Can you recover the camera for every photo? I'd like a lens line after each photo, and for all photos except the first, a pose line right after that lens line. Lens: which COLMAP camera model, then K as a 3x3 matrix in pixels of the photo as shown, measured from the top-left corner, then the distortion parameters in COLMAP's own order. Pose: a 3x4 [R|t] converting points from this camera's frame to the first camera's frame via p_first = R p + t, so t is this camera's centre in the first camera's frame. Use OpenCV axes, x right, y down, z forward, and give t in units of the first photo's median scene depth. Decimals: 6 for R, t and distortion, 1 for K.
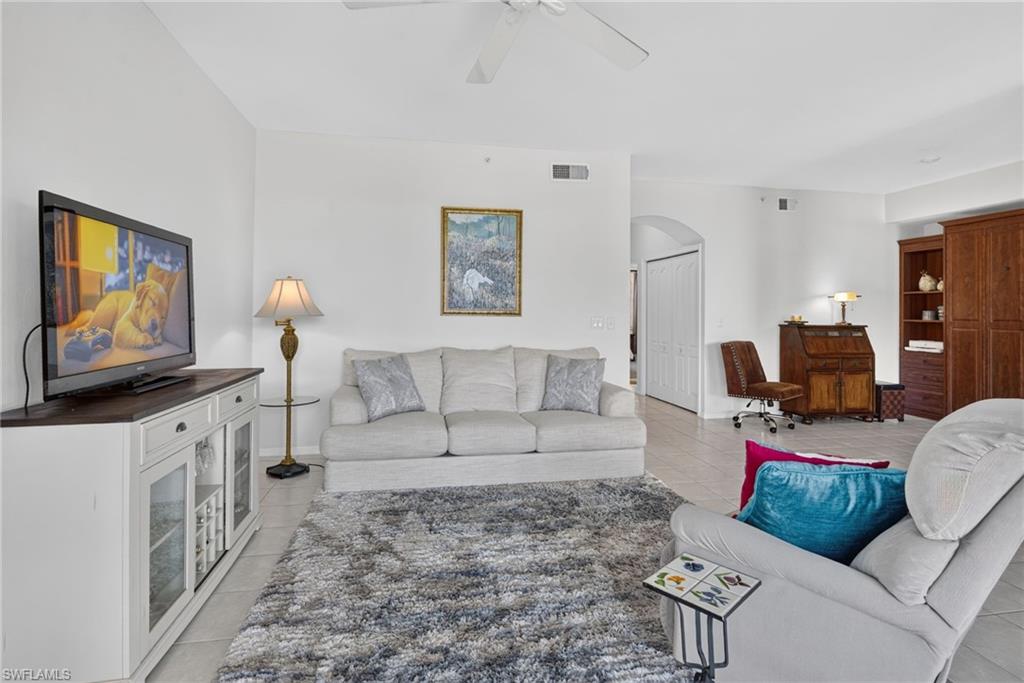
lens RADIAL K [[500.0, 0, 499.0], [0, 500.0, 314.1], [0, 0, 1]] dist [-0.017359, 0.008803]
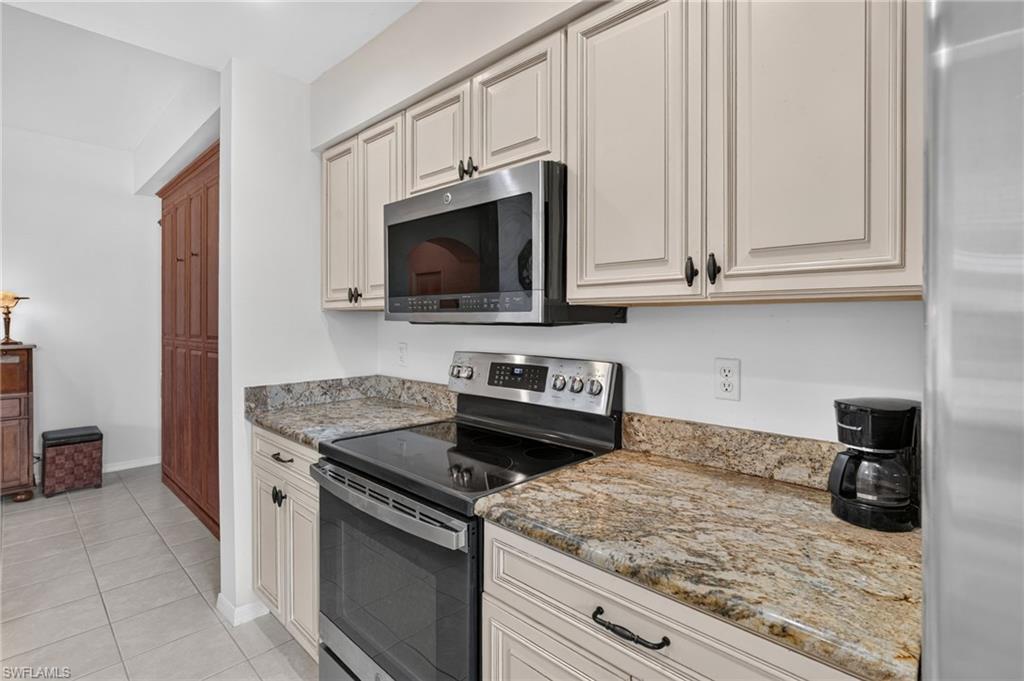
lens RADIAL K [[482.8, 0, 526.7], [0, 482.8, 330.4], [0, 0, 1]] dist [-0.012993, 0.000013]
pose [[0.796373, -0.014851, 0.604624, 1.141794], [0.002887, 0.999780, 0.020754, -0.007970], [-0.604799, -0.014783, 0.796241, 0.187038]]
